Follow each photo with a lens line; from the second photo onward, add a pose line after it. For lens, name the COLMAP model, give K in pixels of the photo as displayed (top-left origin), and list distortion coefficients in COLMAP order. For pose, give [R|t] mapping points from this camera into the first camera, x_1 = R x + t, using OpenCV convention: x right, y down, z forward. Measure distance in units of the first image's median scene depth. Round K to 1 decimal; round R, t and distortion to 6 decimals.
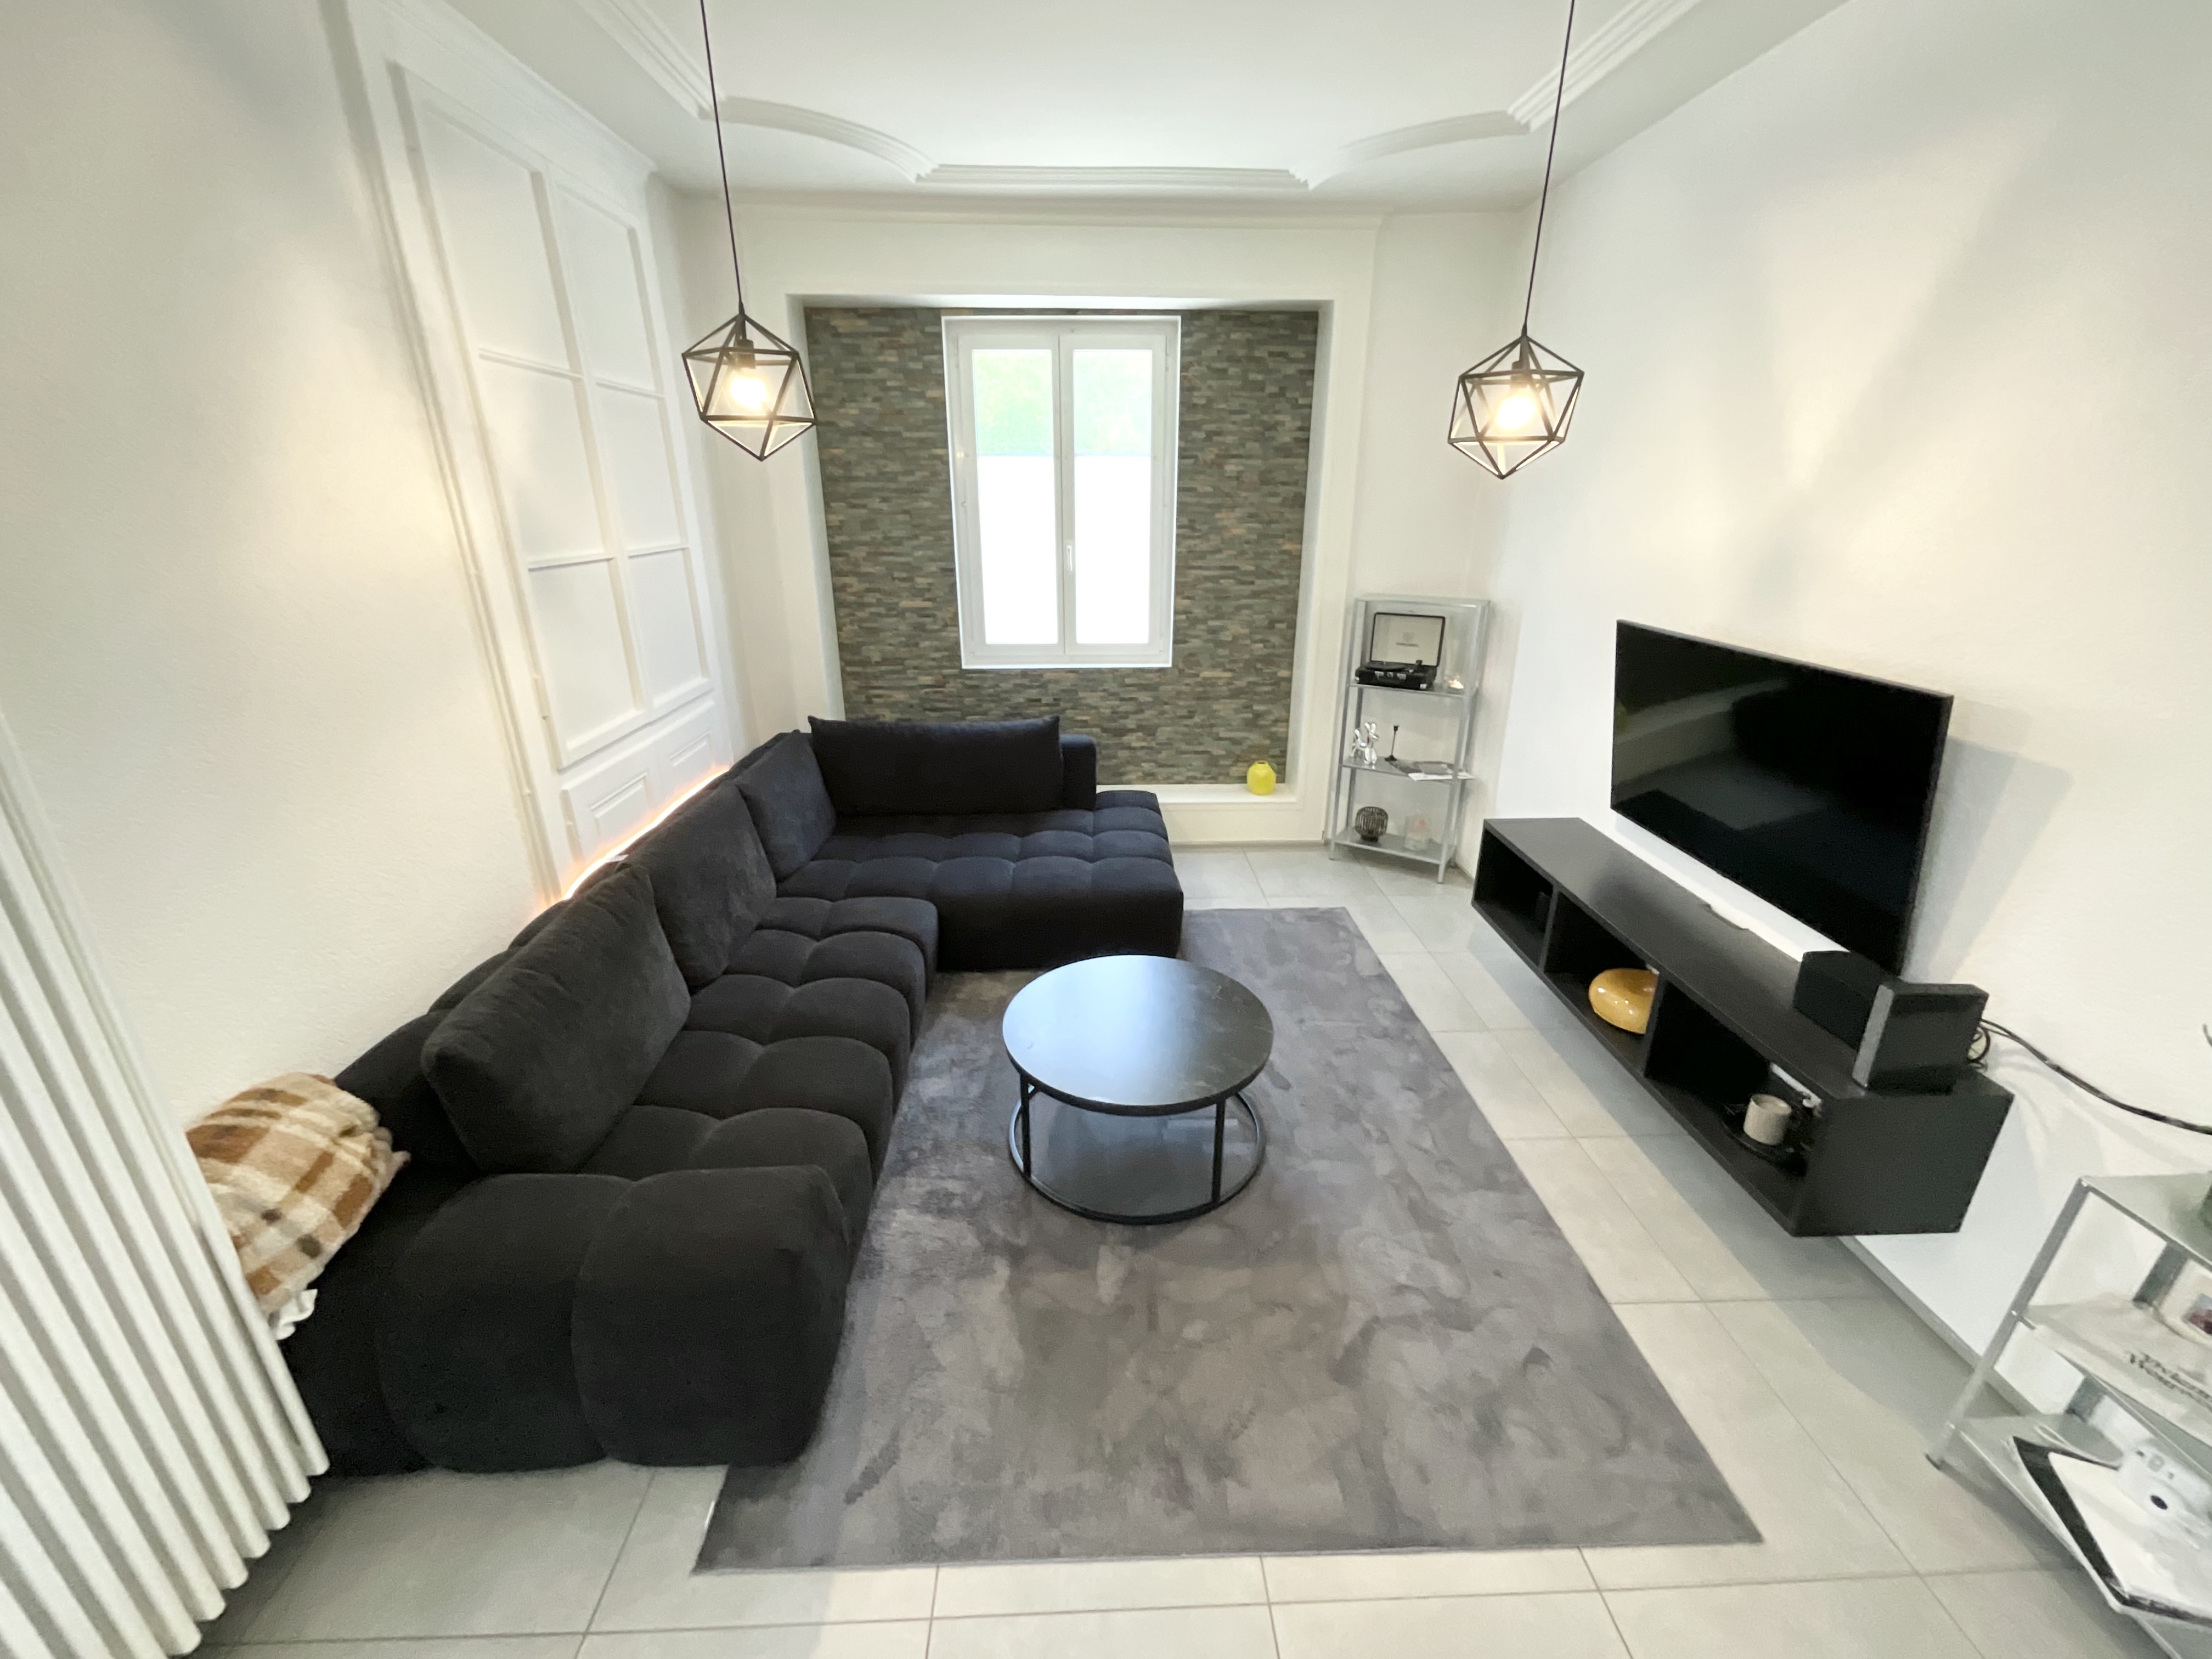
lens RADIAL K [[897.7, 0, 1106.4], [0, 897.7, 824.3], [0, 0, 1]] dist [-0.000404, 0.000557]
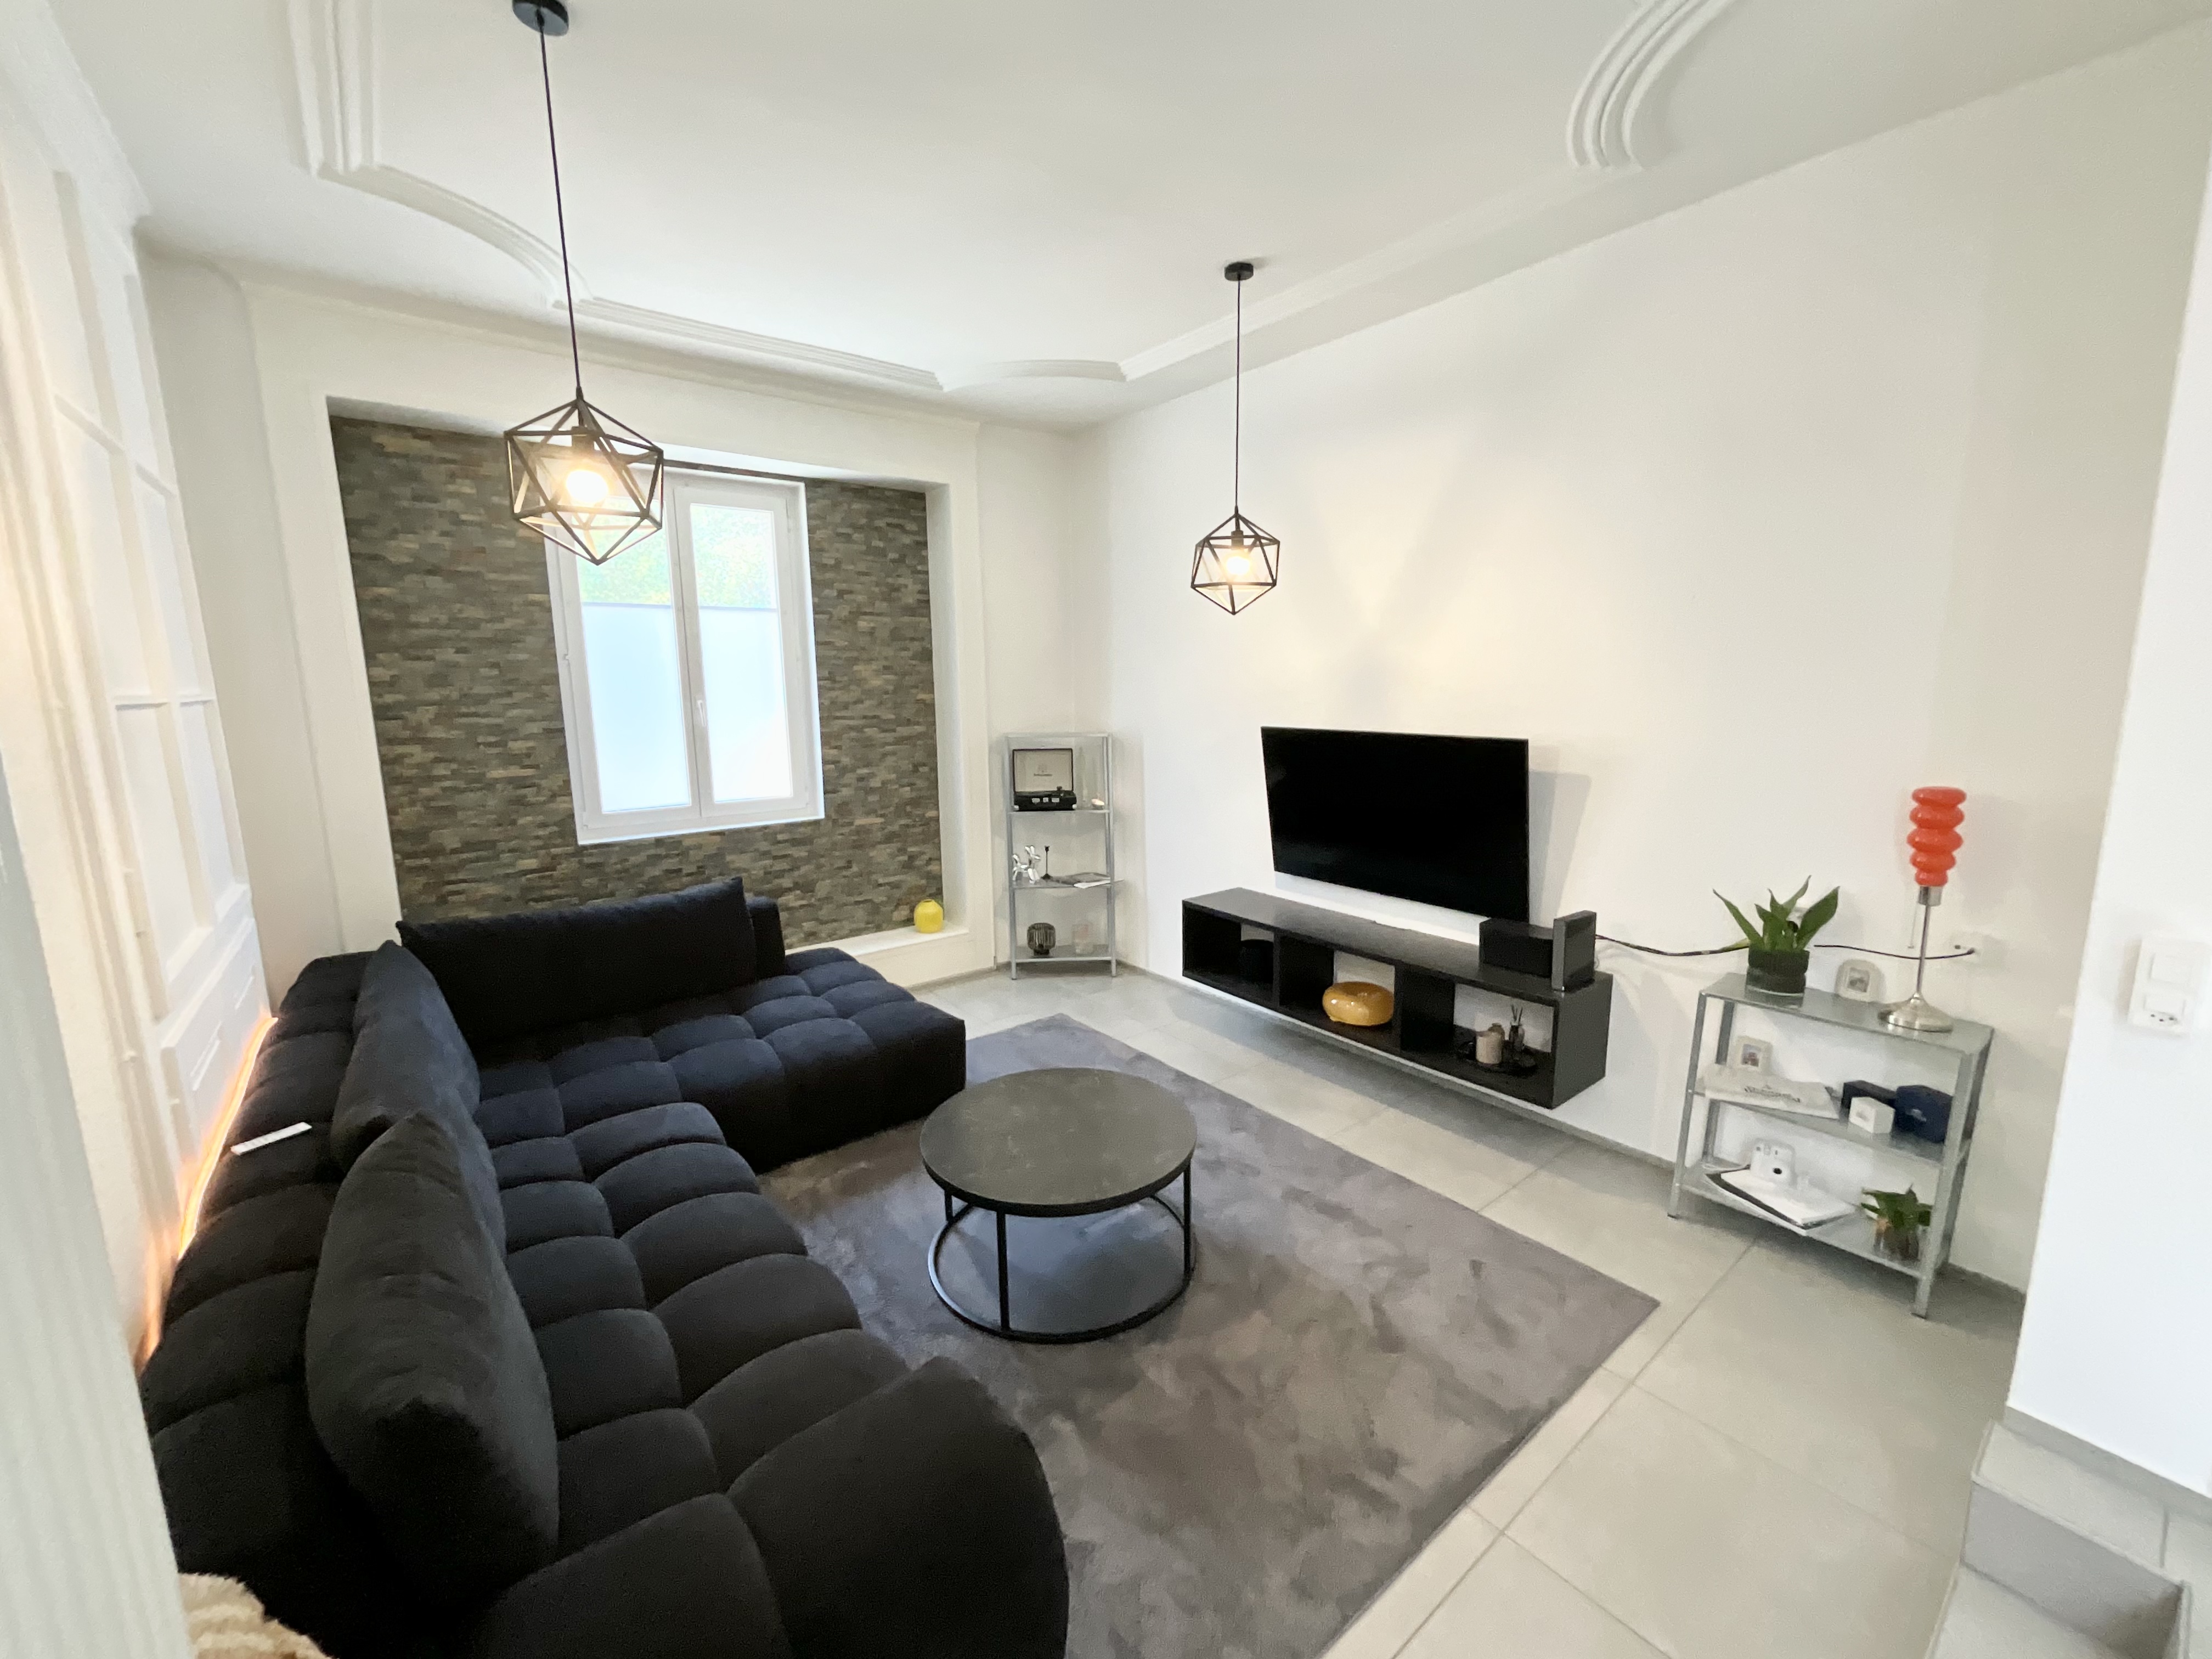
lens RADIAL K [[892.9, 0, 1107.6], [0, 892.9, 825.6], [0, 0, 1]] dist [-0.002365, -0.000362]
pose [[0.807480, -0.105794, 0.580331, -0.259717], [0.215583, 0.968660, -0.123378, 0.018112], [-0.549091, 0.224735, 0.804980, 0.064159]]
